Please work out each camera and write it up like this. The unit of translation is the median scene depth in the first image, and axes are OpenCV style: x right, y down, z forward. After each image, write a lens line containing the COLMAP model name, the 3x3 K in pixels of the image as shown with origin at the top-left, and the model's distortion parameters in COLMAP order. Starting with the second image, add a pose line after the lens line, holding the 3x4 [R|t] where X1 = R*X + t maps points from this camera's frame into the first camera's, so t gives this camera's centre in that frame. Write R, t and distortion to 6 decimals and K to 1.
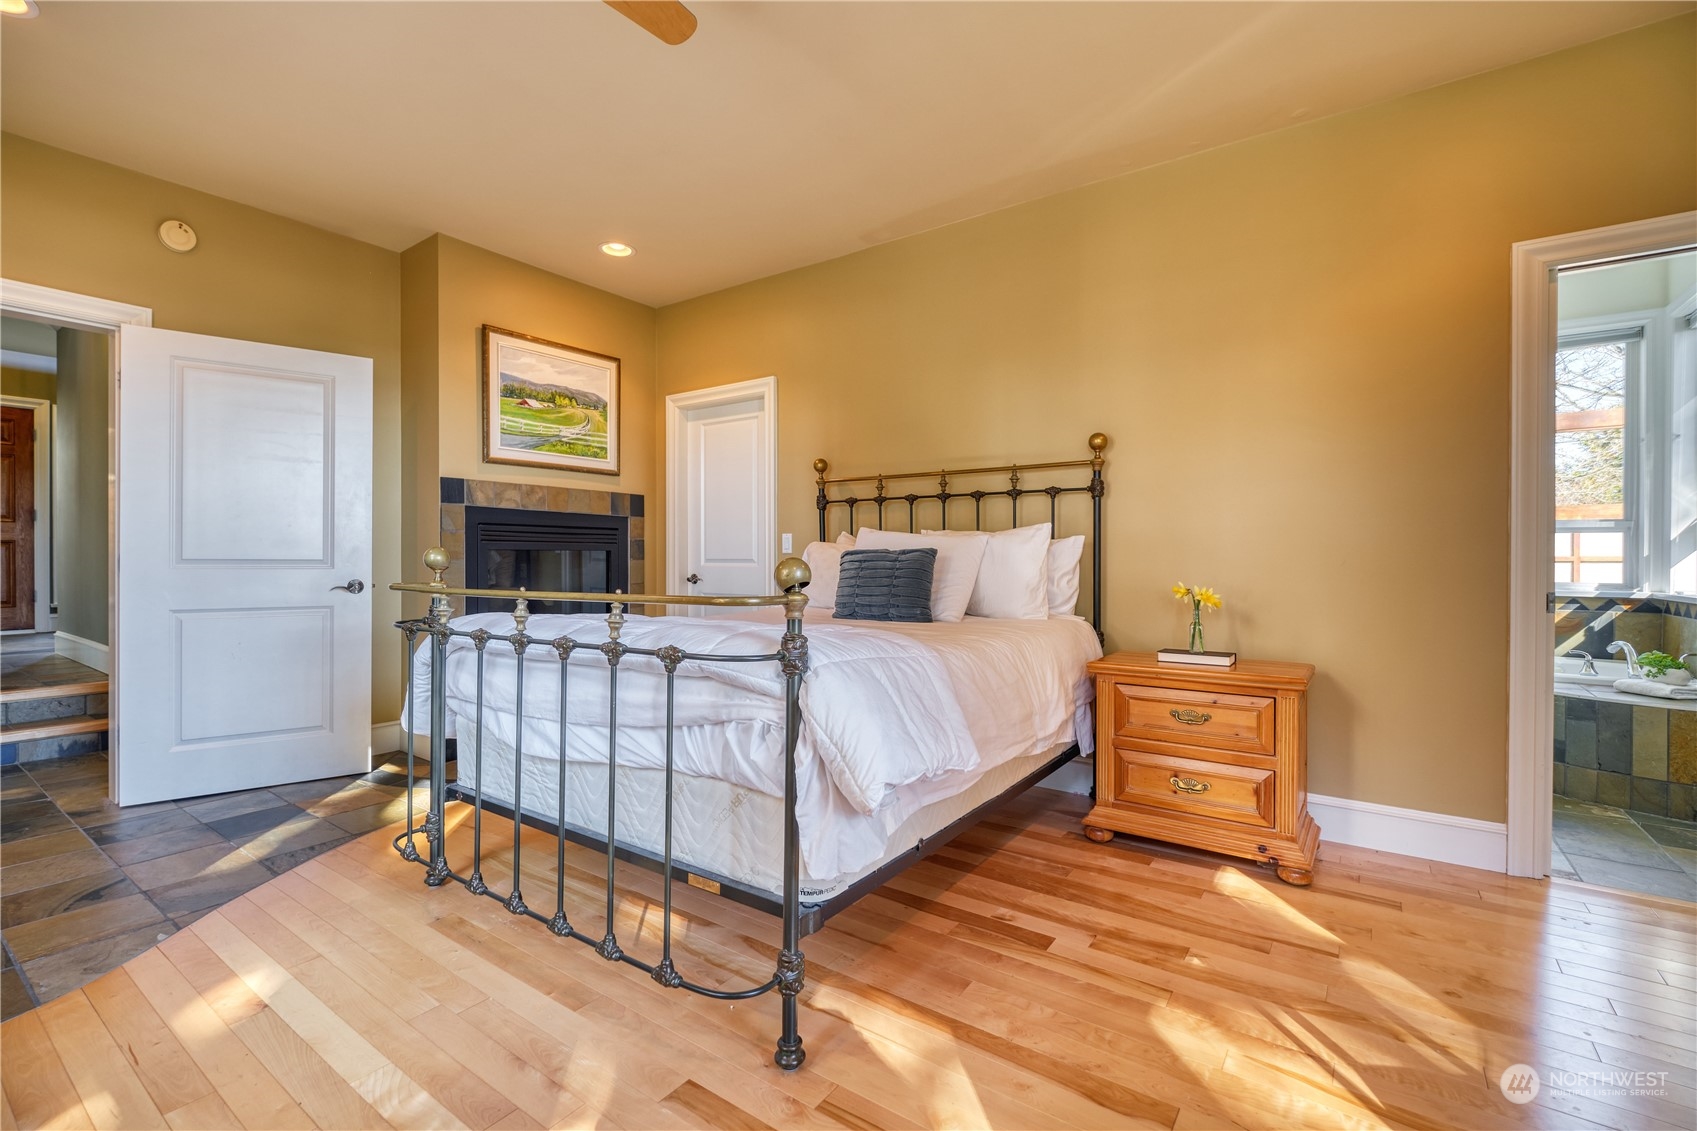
lens RADIAL K [[727.2, 0, 834.4], [0, 727.2, 564.5], [0, 0, 1]] dist [0.003304, 0.000269]
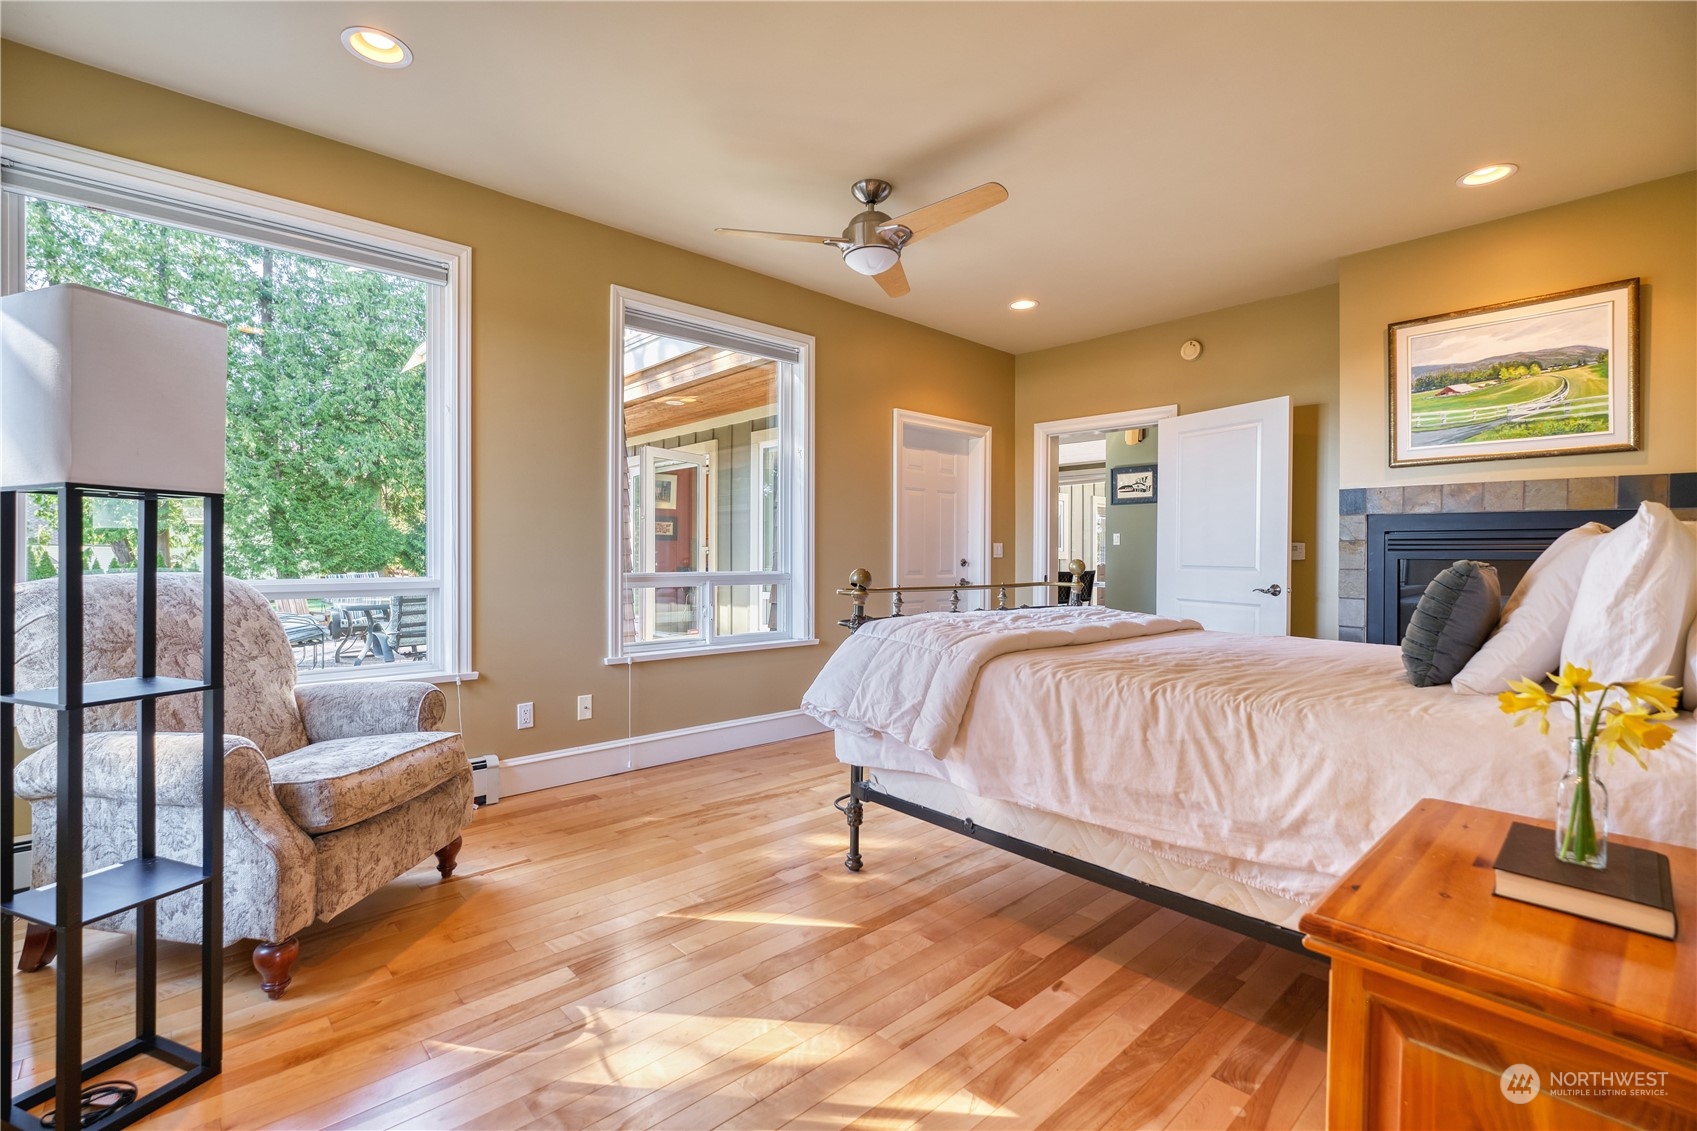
lens RADIAL K [[759.6, 0, 835.6], [0, 759.6, 556.3], [0, 0, 1]] dist [-0.002870, -0.003153]
pose [[-0.198101, 0.005266, -0.980168, 0.599231], [-0.016435, 0.999827, 0.008693, -0.020006], [0.980044, 0.017831, -0.197980, 0.459605]]
